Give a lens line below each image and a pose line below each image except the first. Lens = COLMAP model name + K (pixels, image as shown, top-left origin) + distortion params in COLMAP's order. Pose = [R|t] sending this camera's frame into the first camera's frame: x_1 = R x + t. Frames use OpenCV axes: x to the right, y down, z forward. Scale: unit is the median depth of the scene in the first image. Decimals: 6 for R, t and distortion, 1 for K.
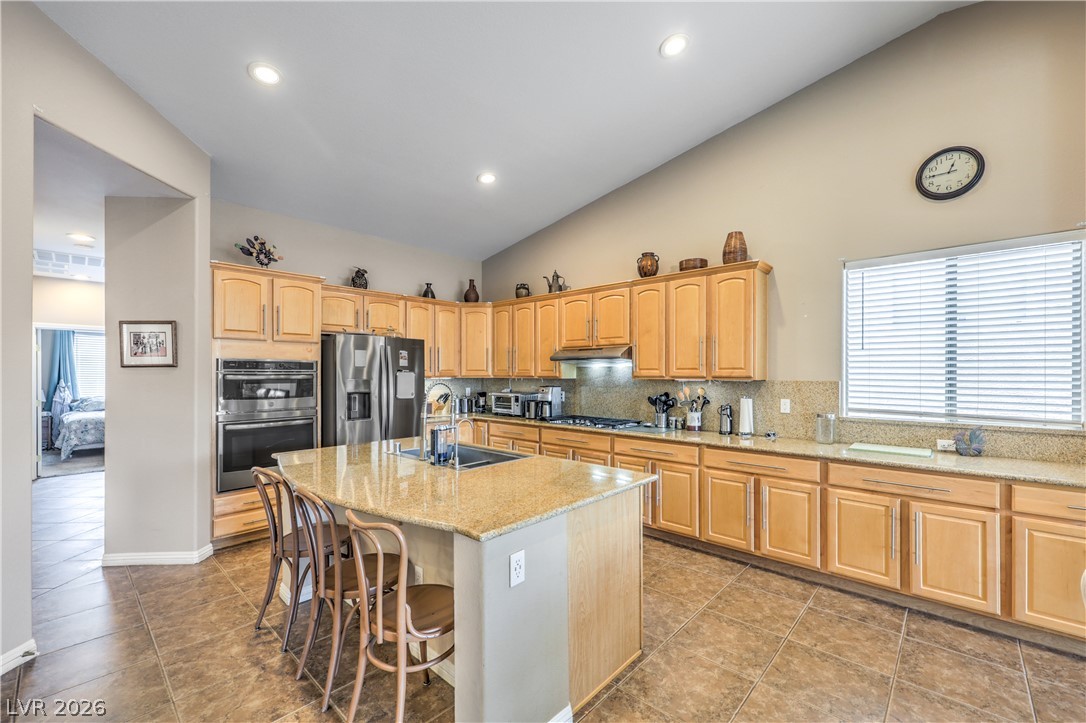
lens RADIAL K [[449.2, 0, 560.1], [0, 449.2, 374.5], [0, 0, 1]] dist [0.003872, -0.000001]
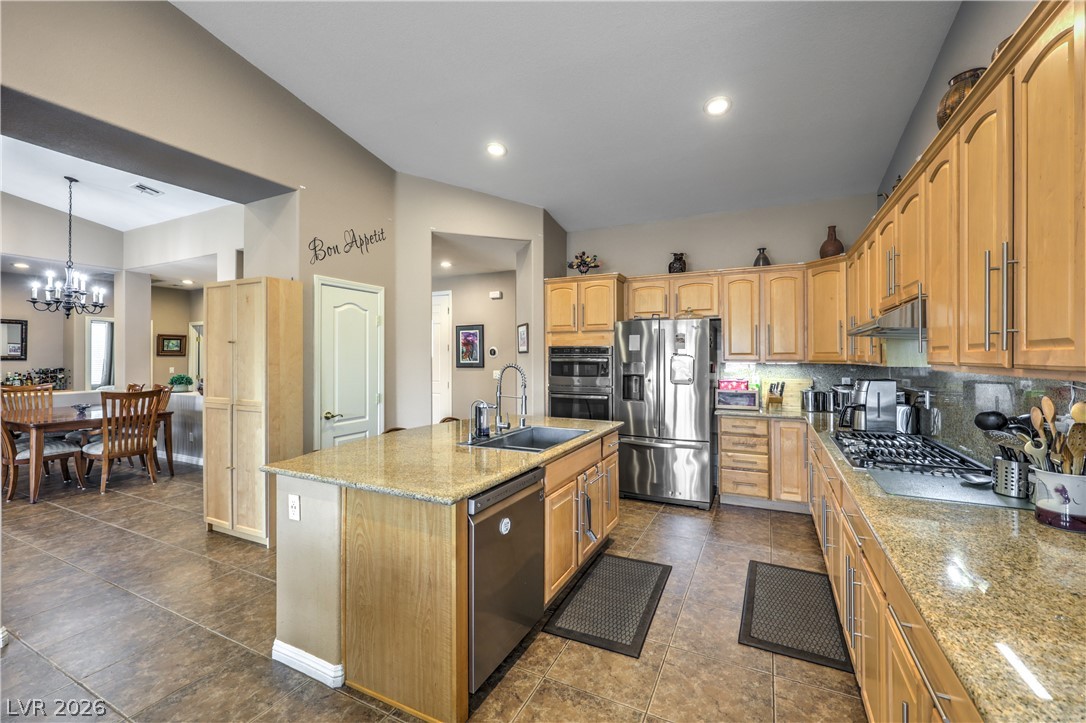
lens RADIAL K [[449.2, 0, 548.7], [0, 449.2, 353.9], [0, 0, 1]] dist [0.003872, -0.000001]
pose [[0.265669, -0.004175, -0.964055, 0.656487], [-0.003598, 0.999979, -0.005322, -0.004231], [0.964058, 0.004882, 0.265649, 0.660157]]
